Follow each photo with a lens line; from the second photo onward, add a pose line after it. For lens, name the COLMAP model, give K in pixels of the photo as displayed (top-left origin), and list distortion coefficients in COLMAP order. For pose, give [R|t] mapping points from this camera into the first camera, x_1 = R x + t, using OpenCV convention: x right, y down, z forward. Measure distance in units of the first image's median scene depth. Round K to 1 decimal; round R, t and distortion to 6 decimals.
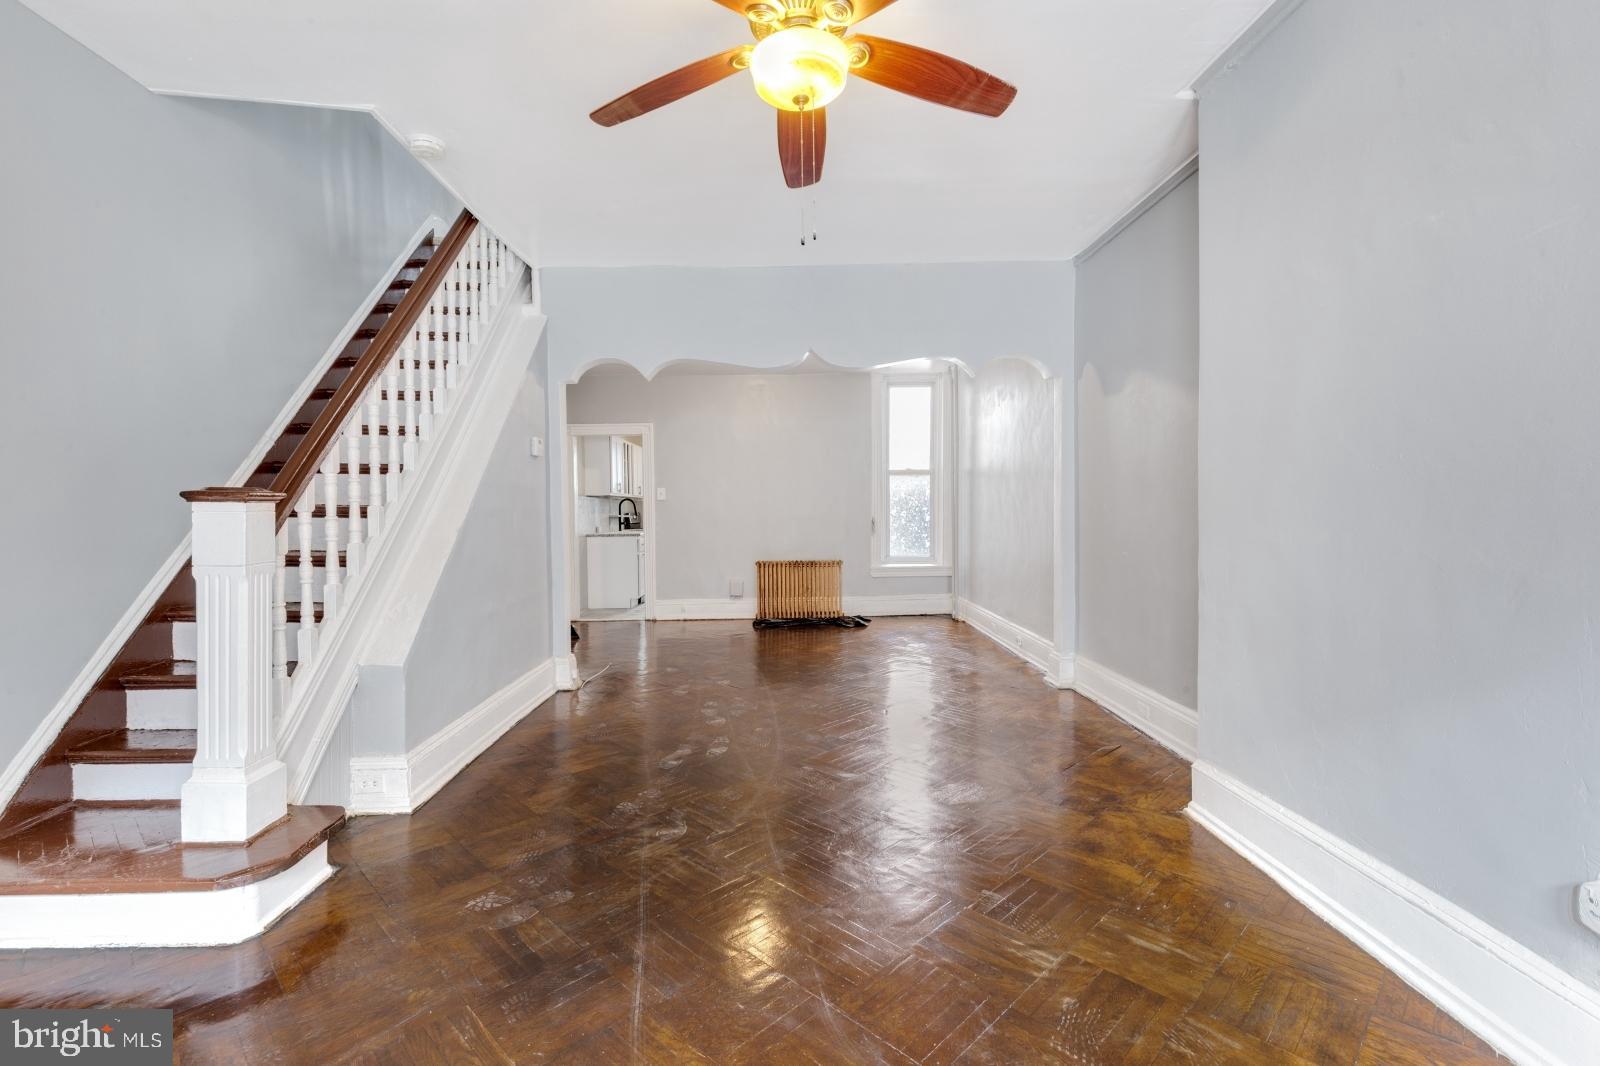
lens RADIAL K [[740.4, 0, 804.6], [0, 740.4, 514.7], [0, 0, 1]] dist [0.007897, -0.001194]
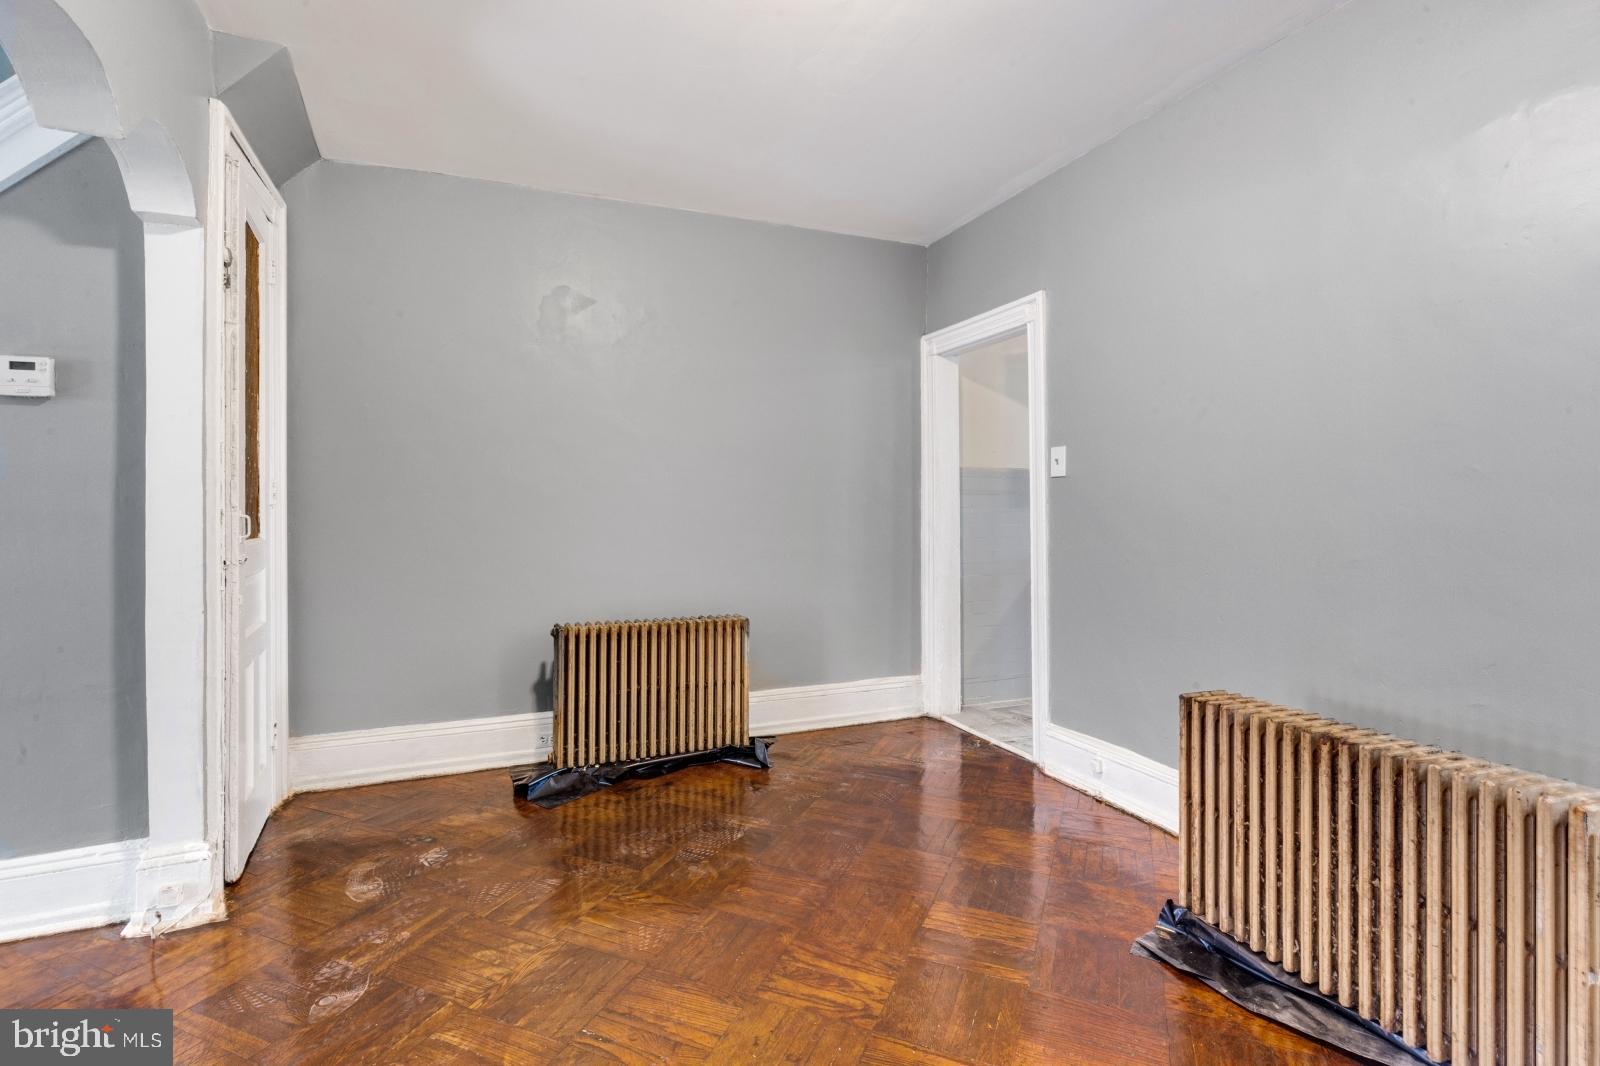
lens RADIAL K [[750.9, 0, 801.2], [0, 750.9, 500.1], [0, 0, 1]] dist [0.000887, -0.000290]
pose [[0.358066, 0.005508, -0.933680, 0.228146], [-0.001554, 0.999985, 0.005303, -0.015787], [0.933695, -0.000448, 0.358069, 1.214169]]
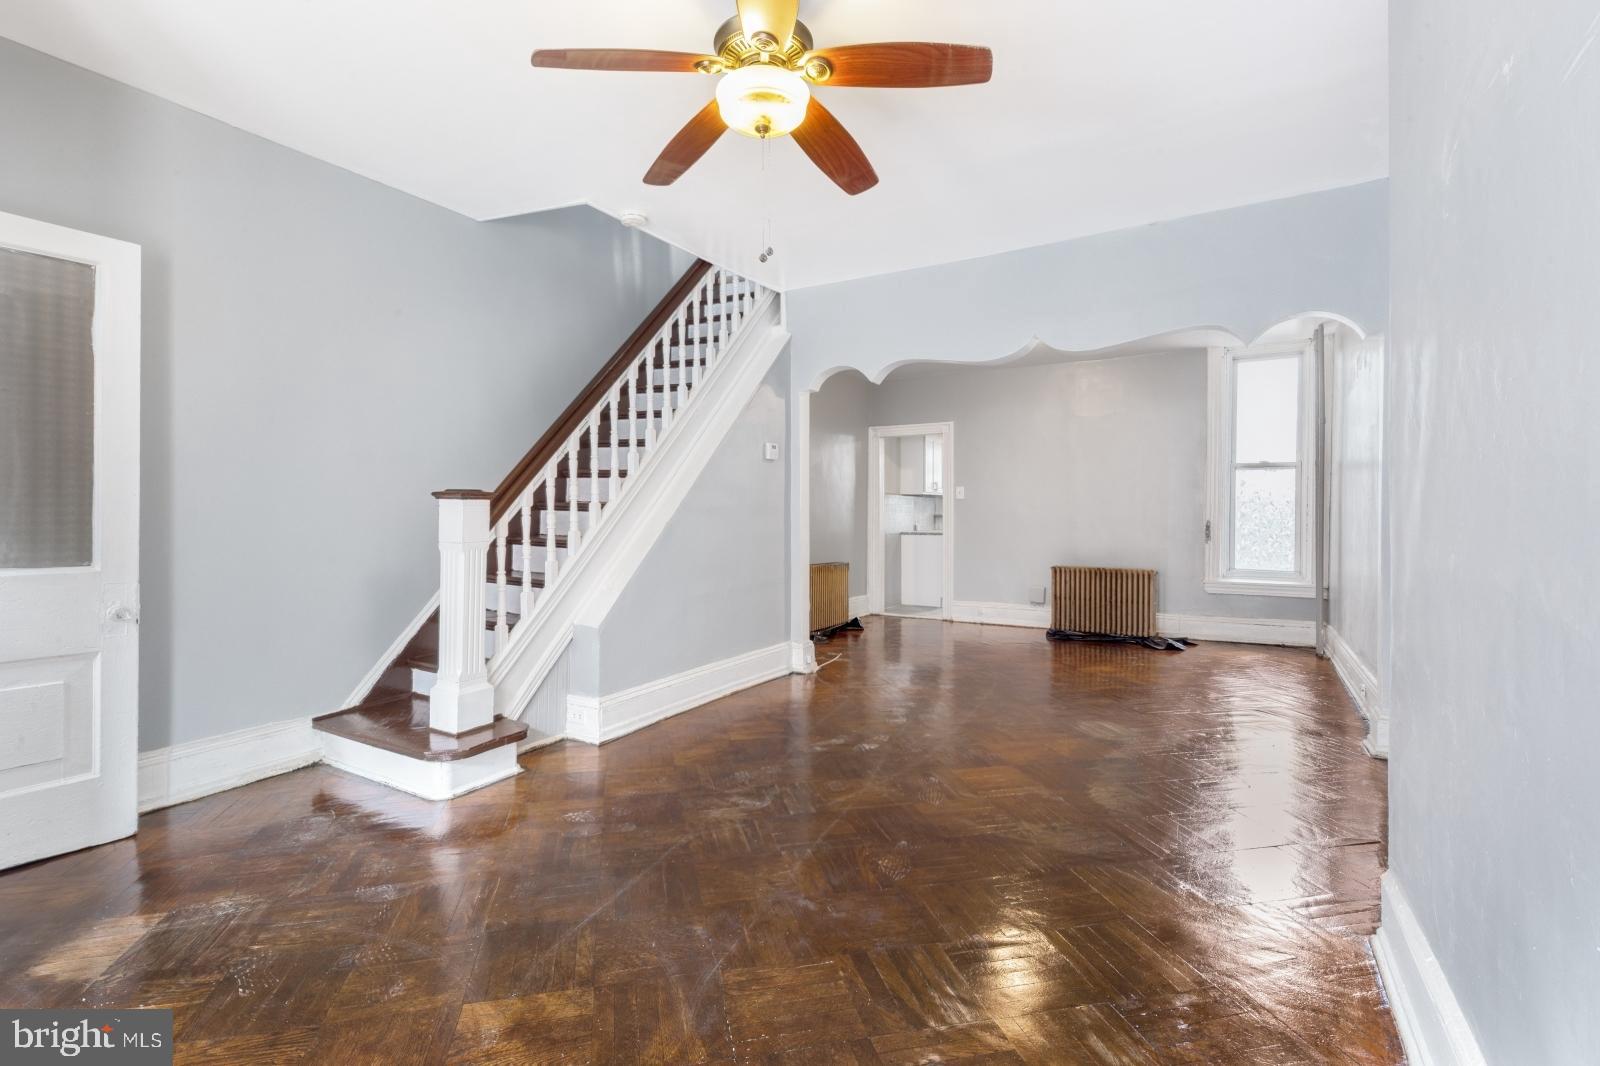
lens RADIAL K [[759.3, 0, 783.6], [0, 759.3, 498.2], [0, 0, 1]] dist [0.010851, 0.000001]
pose [[0.840389, 0.004407, -0.541965, 0.262721], [-0.015364, 0.999759, -0.015695, -0.002426], [0.541765, 0.021516, 0.840254, 0.041332]]
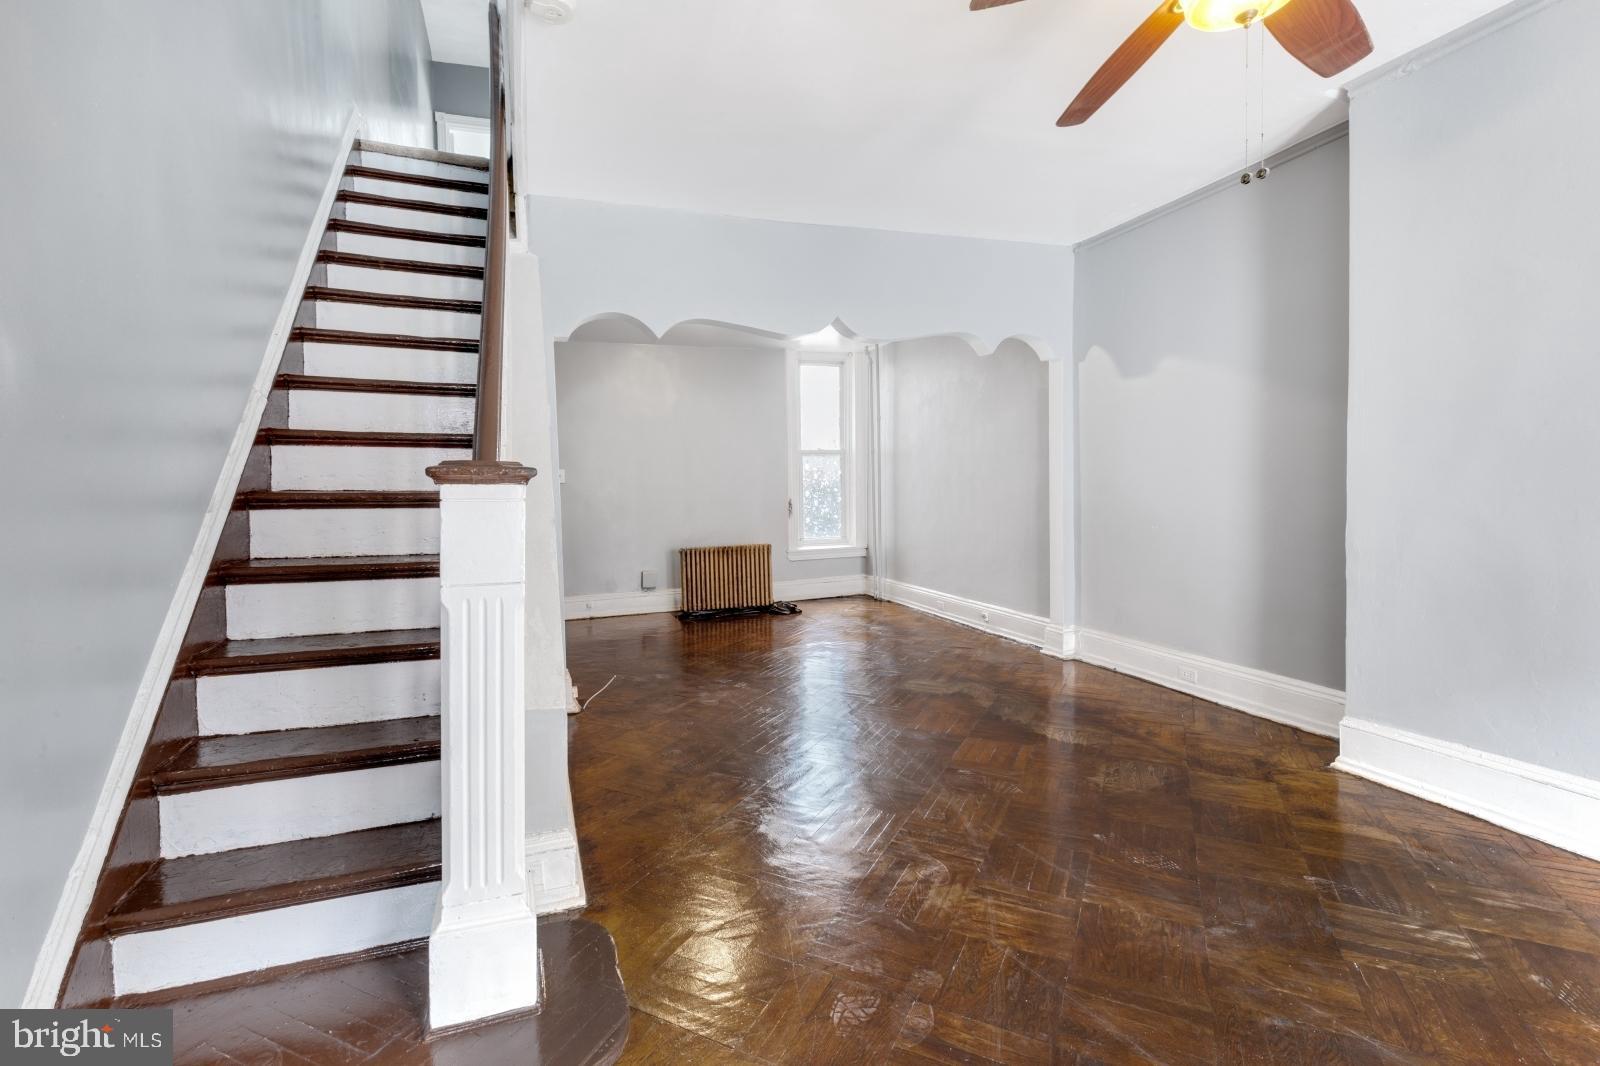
lens RADIAL K [[733.1, 0, 804.7], [0, 733.1, 505.4], [0, 0, 1]] dist [0.004730, 0.000269]
pose [[0.948036, -0.018365, 0.317632, -0.327728], [0.014832, 0.999798, 0.013538, -0.001711], [-0.317817, -0.008123, 0.948117, 0.143665]]
